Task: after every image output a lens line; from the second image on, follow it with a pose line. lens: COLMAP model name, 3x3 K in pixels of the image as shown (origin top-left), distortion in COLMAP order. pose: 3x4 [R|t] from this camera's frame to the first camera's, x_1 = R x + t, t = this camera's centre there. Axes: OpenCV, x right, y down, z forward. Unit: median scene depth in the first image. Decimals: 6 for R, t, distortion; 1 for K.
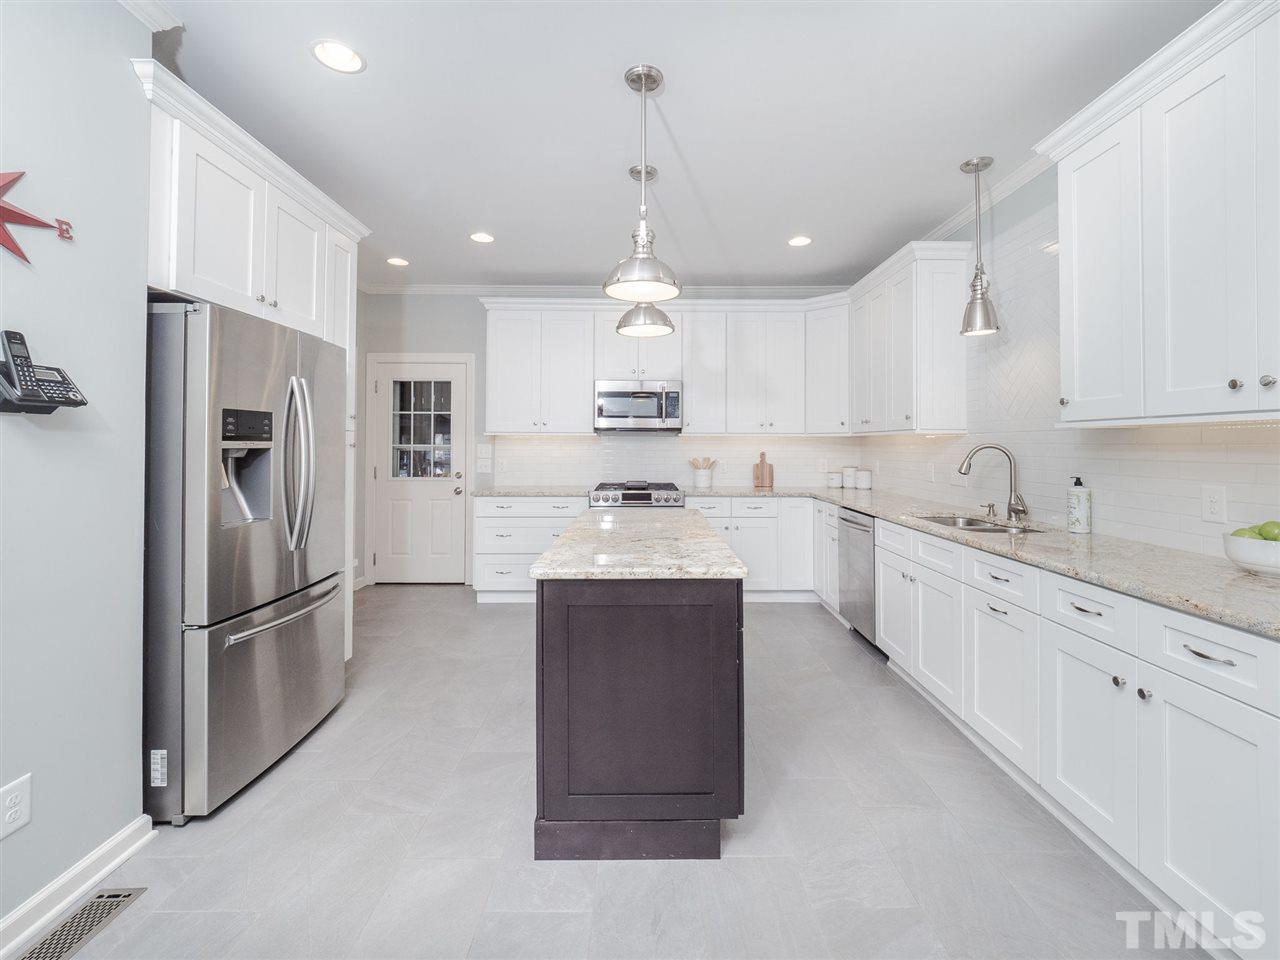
lens RADIAL K [[548.1, 0, 647.2], [0, 548.1, 442.4], [0, 0, 1]] dist [-0.012314, -0.000507]
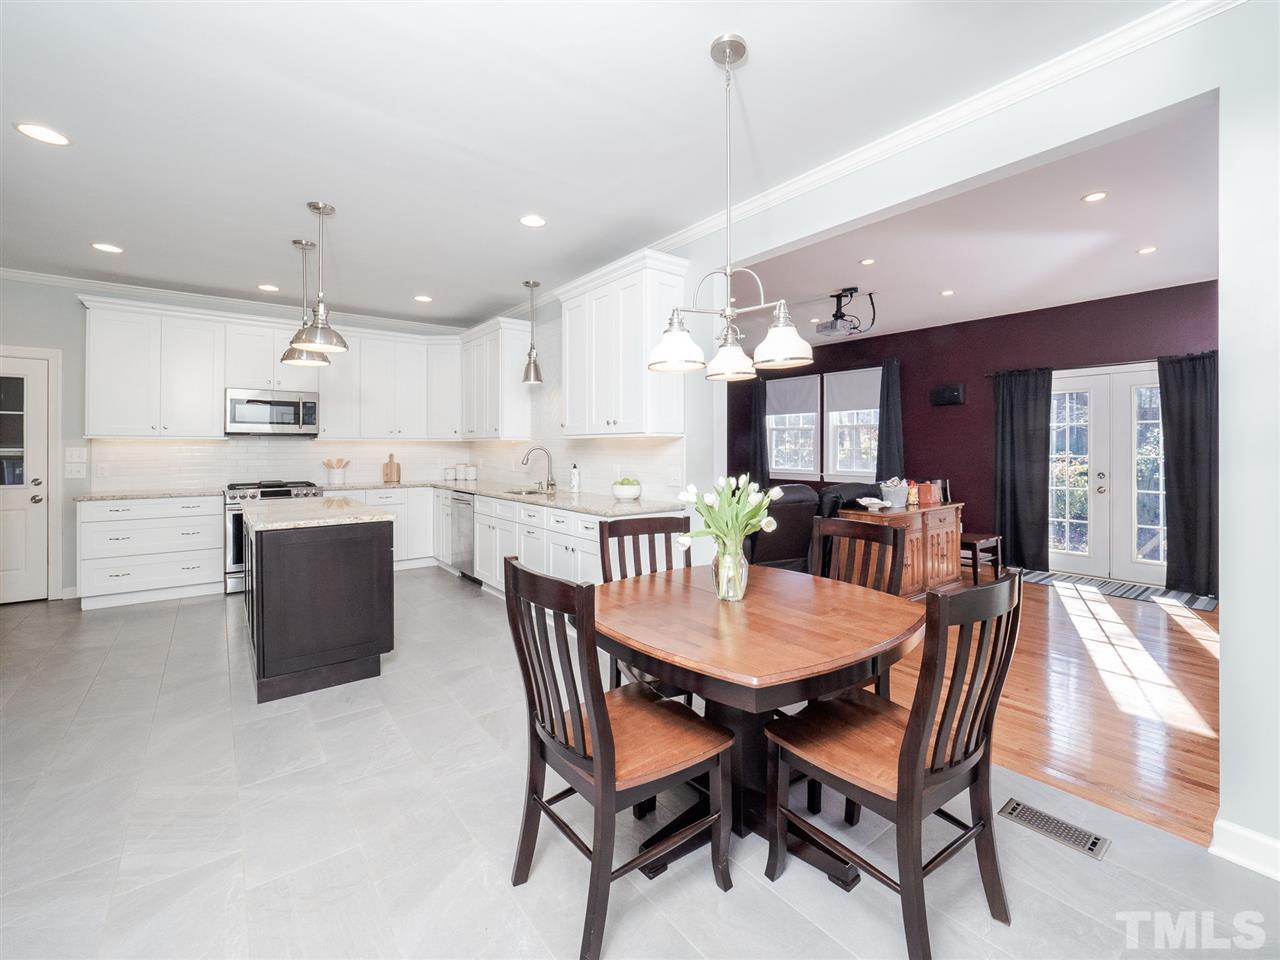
lens RADIAL K [[548.1, 0, 647.2], [0, 548.1, 442.4], [0, 0, 1]] dist [-0.012314, -0.000507]
pose [[0.785929, 0.003158, 0.618309, -0.118214], [0.000179, 0.999986, -0.005335, -0.000851], [-0.618317, 0.004303, 0.785917, -0.393038]]
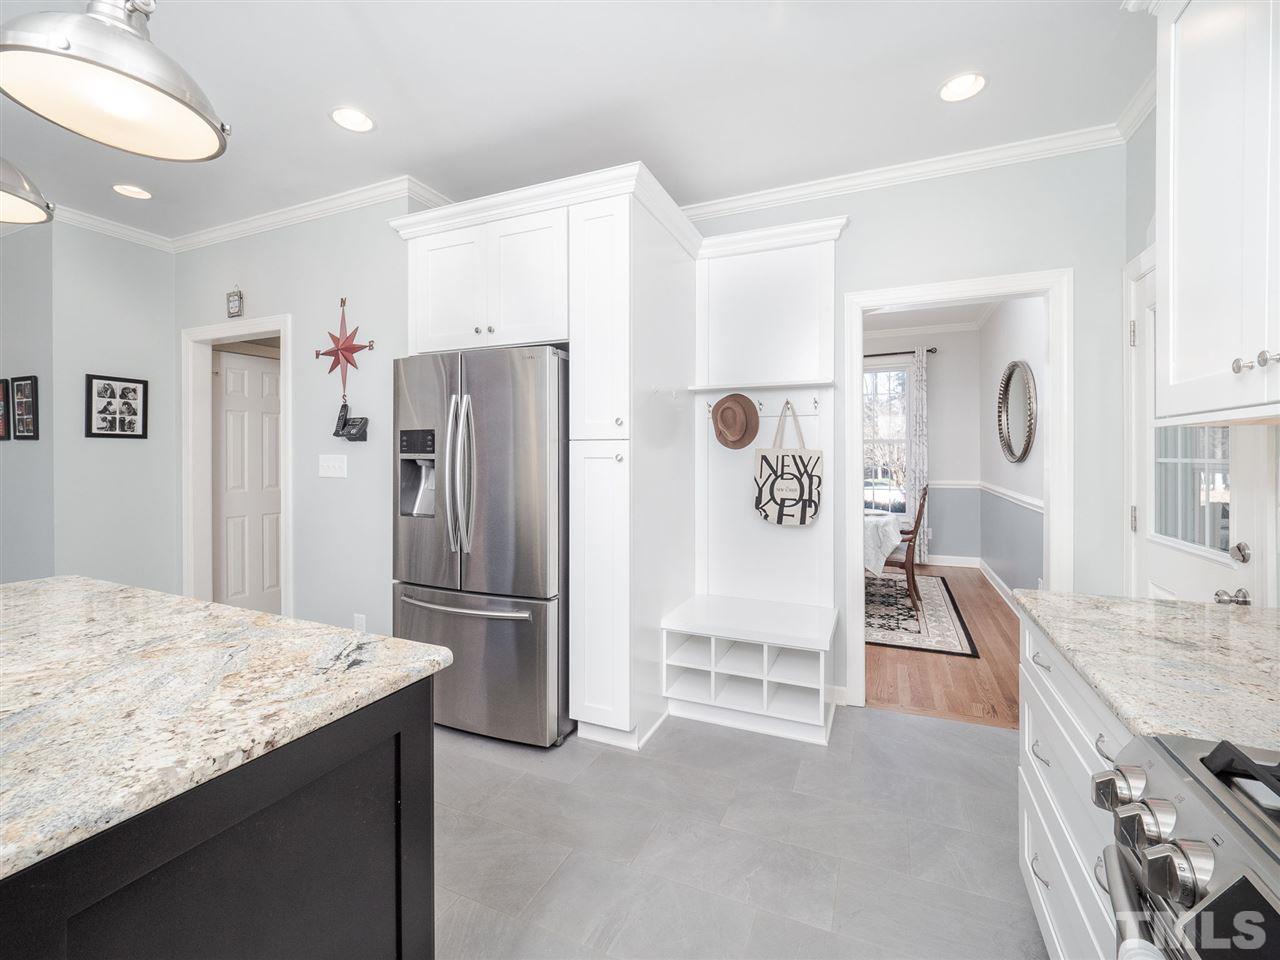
lens RADIAL K [[548.1, 0, 647.2], [0, 548.1, 442.4], [0, 0, 1]] dist [-0.012314, -0.000507]
pose [[-0.406772, -0.024172, -0.913210, 0.105988], [0.005900, 0.999560, -0.029085, 0.005694], [0.913511, -0.017219, -0.406450, 0.976529]]
